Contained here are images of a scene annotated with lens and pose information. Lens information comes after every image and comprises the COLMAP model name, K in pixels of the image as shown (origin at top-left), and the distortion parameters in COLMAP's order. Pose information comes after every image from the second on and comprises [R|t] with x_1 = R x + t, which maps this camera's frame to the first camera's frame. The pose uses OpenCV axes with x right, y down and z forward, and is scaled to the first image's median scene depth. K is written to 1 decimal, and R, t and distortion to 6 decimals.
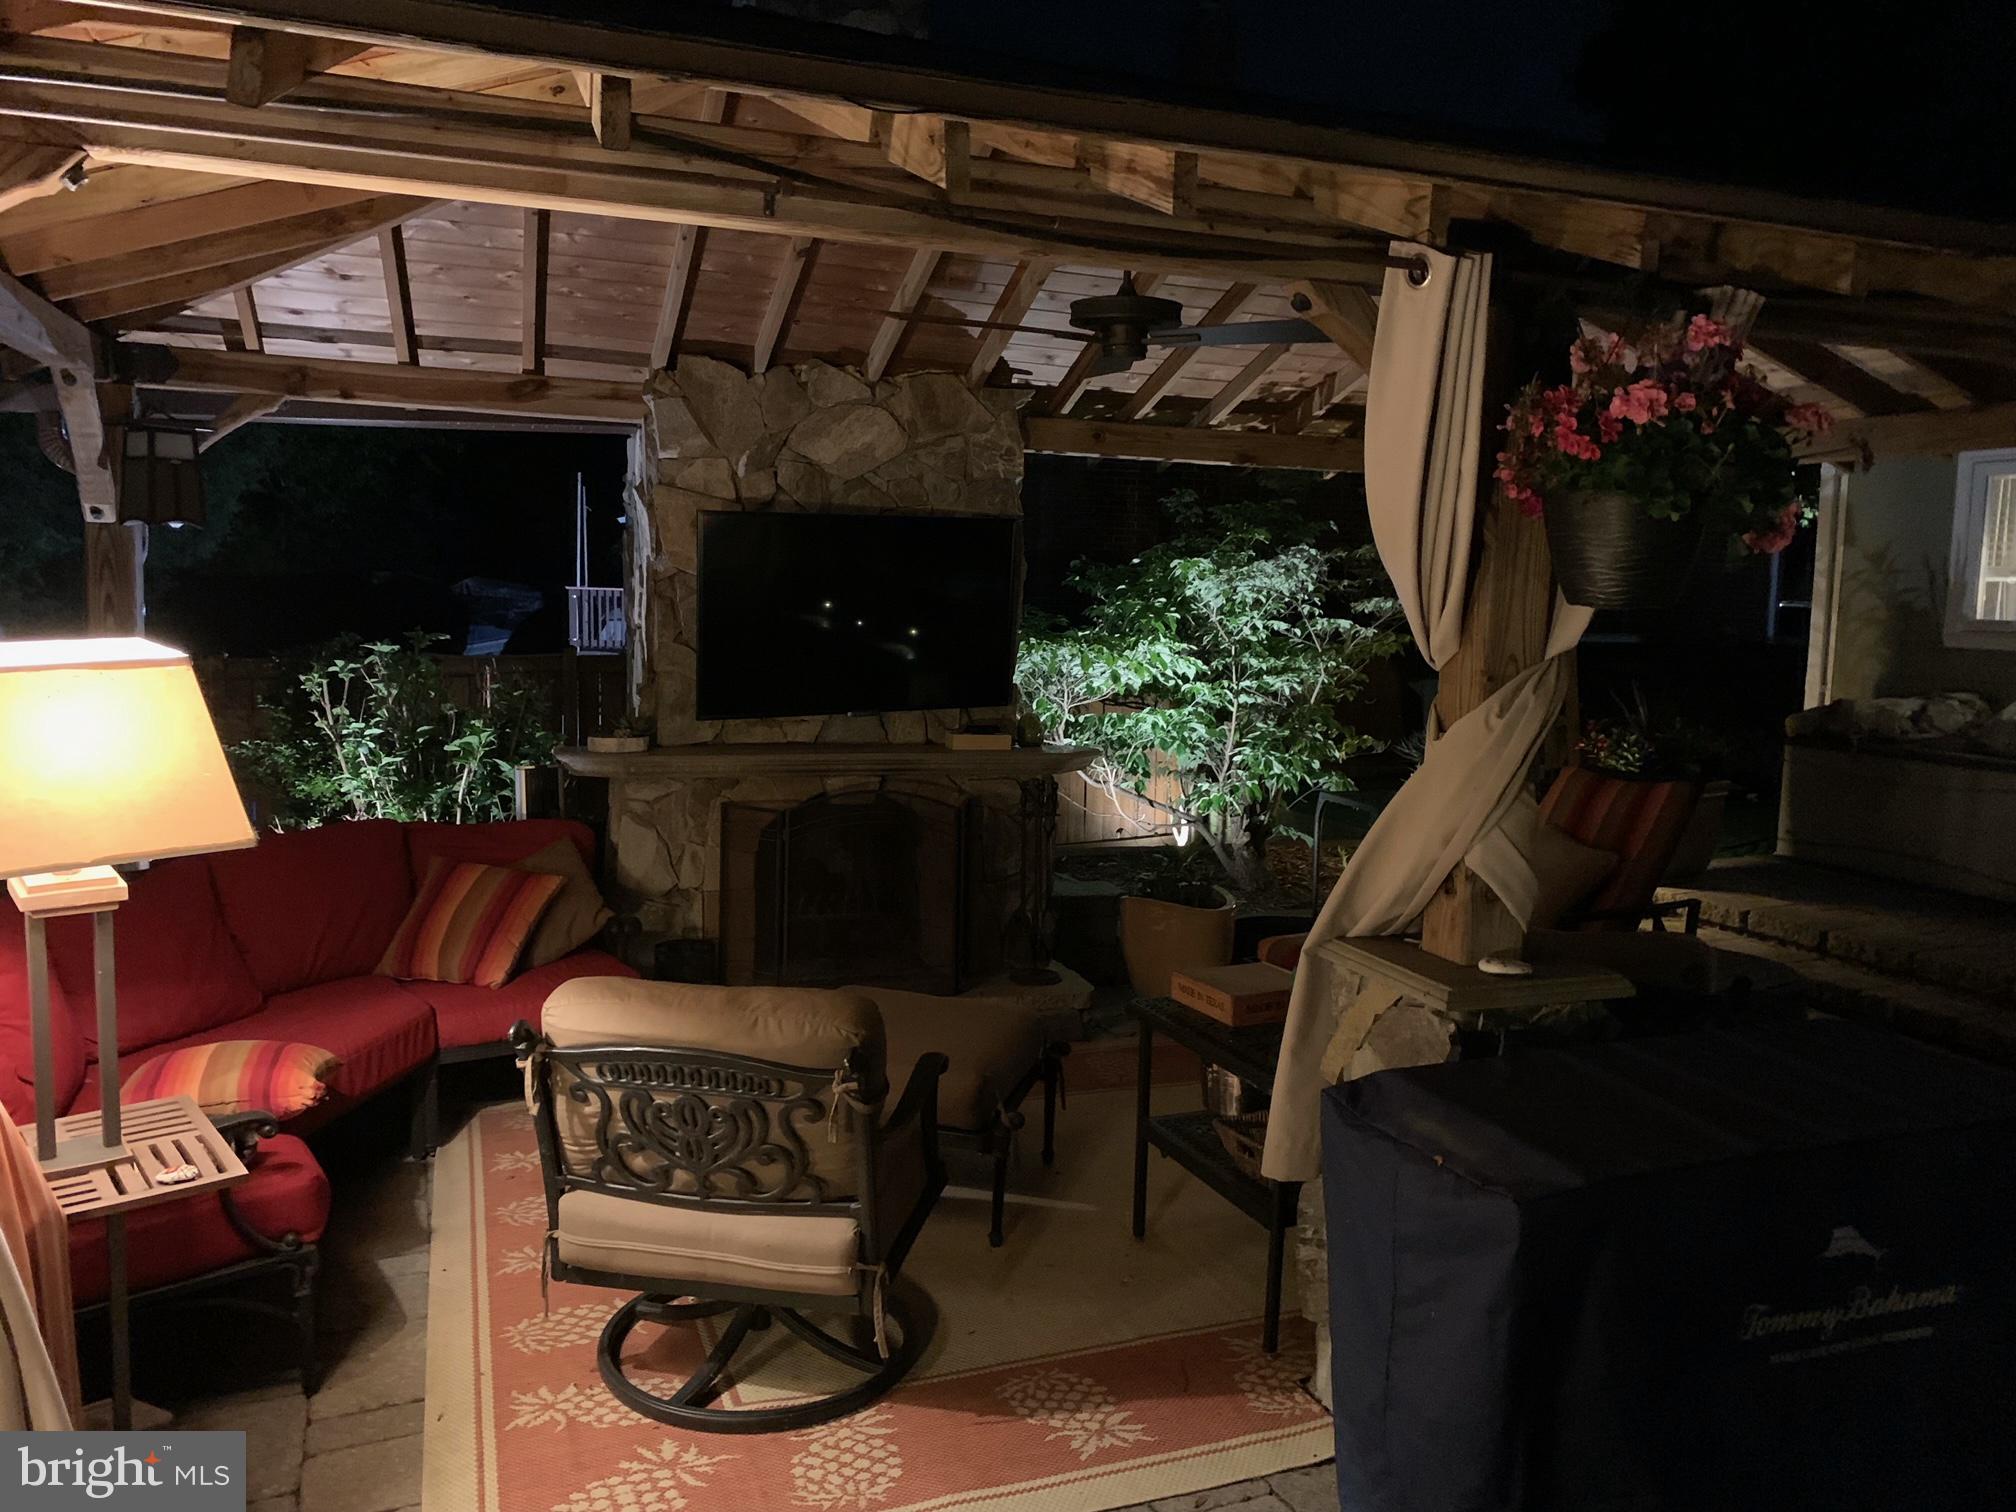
lens RADIAL K [[1548.3, 0, 1008.0], [0, 1548.3, 756.0], [0, 0, 1]] dist [0.011170, 0.007603]
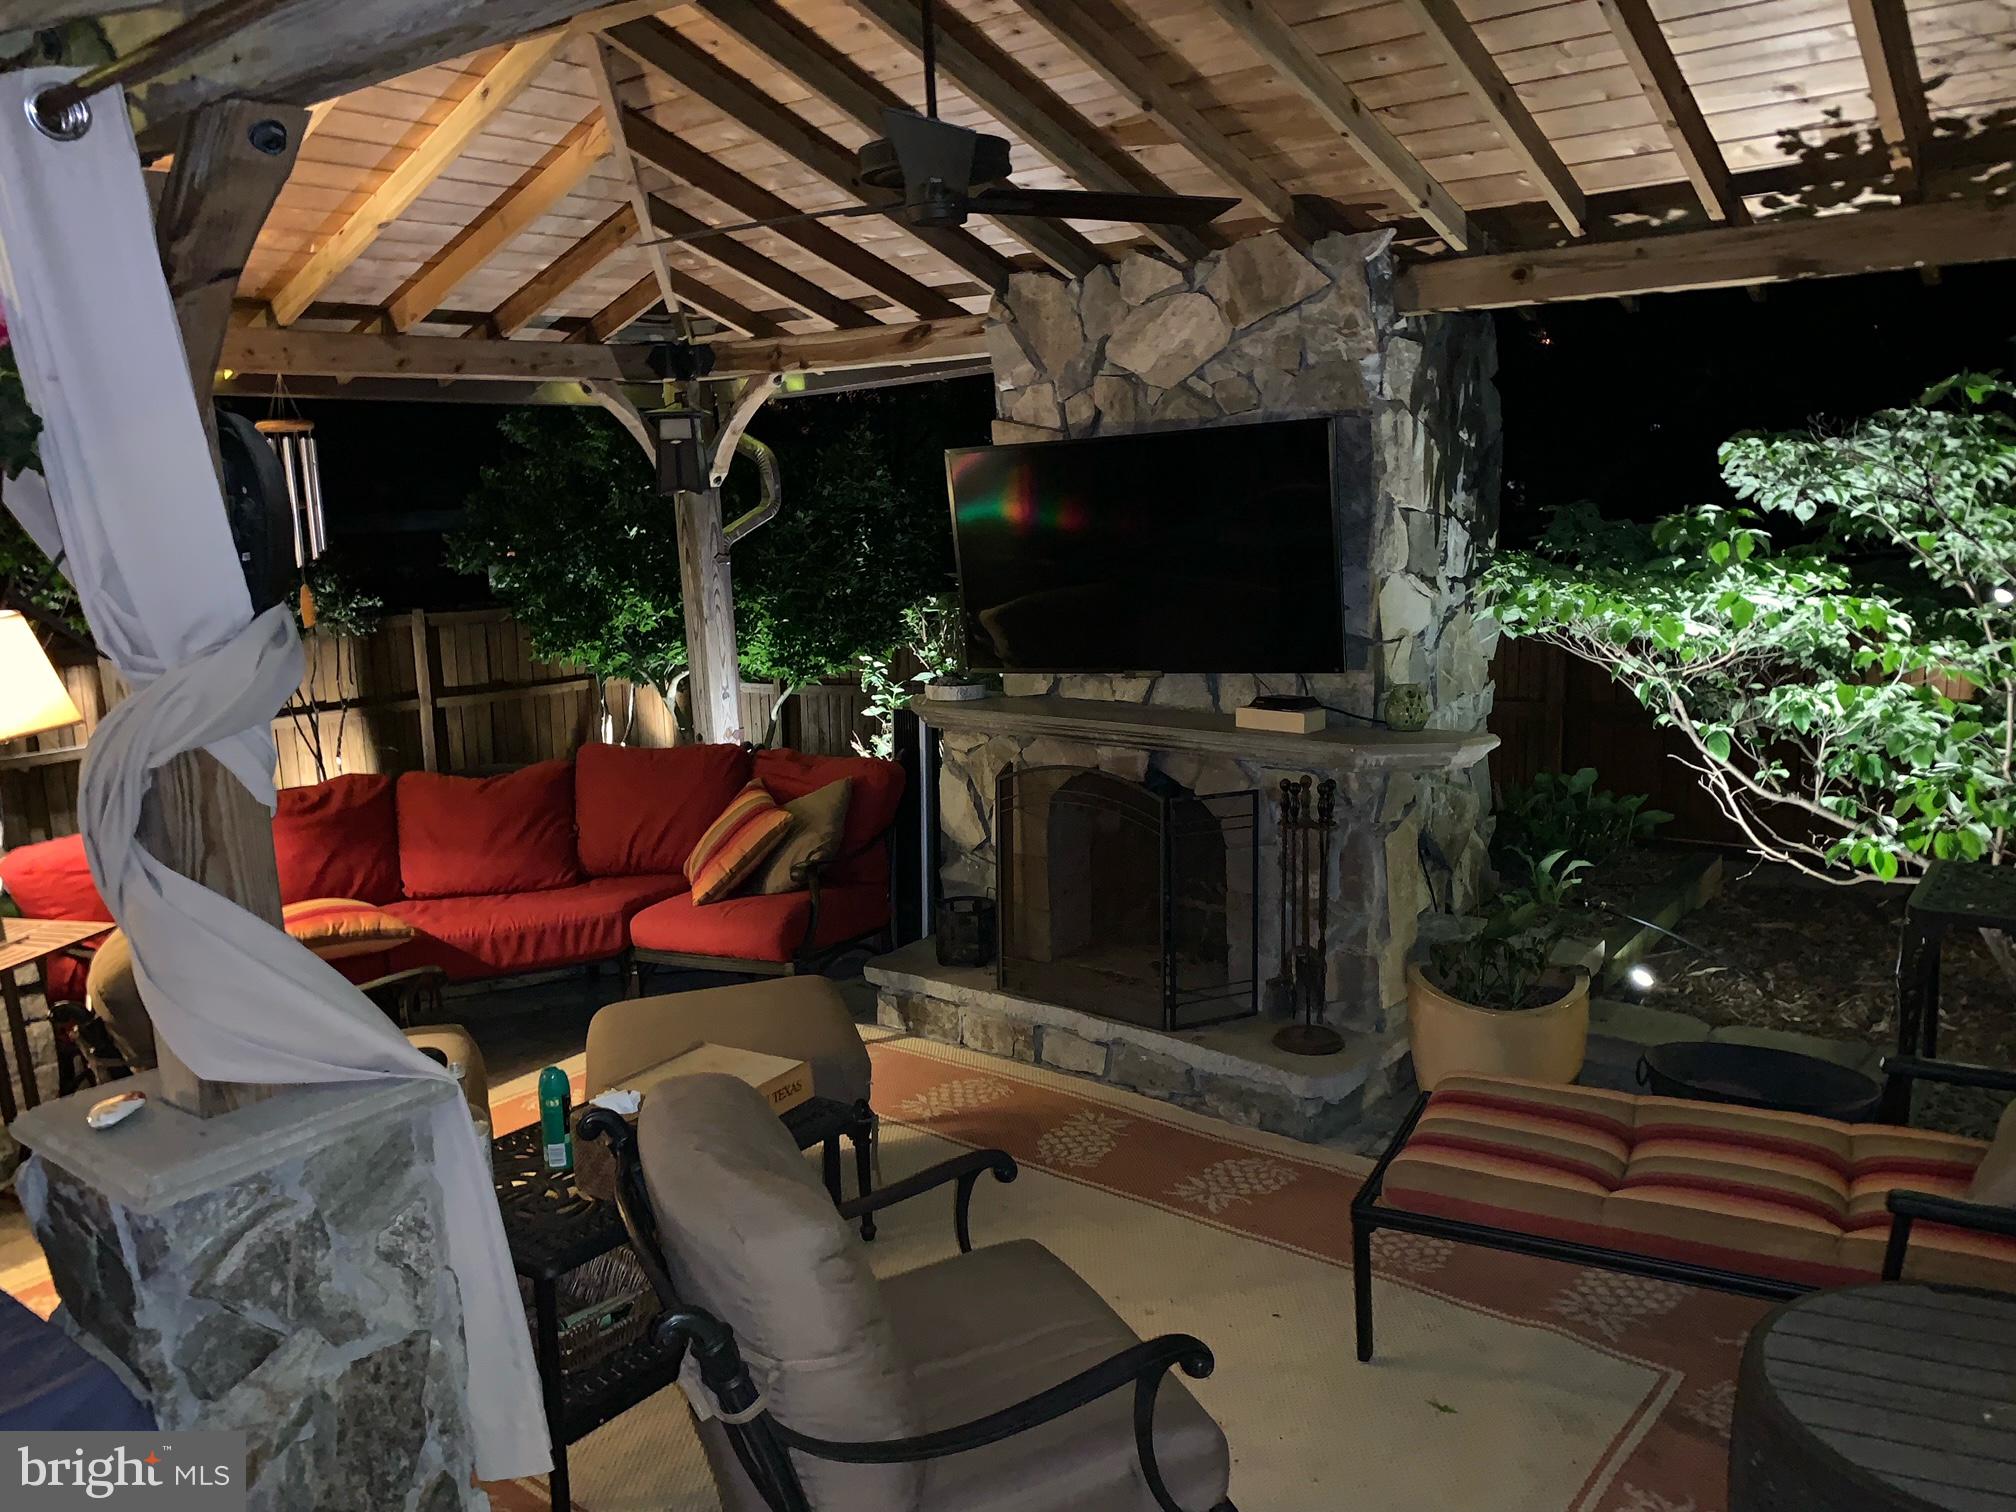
lens RADIAL K [[1548.3, 0, 1008.0], [0, 1548.3, 756.0], [0, 0, 1]] dist [0.011170, 0.007603]
pose [[0.480550, 0.108674, -0.870208, 0.591268], [-0.035957, 0.993899, 0.104264, -0.066837], [0.876230, -0.018814, 0.481526, 0.522157]]
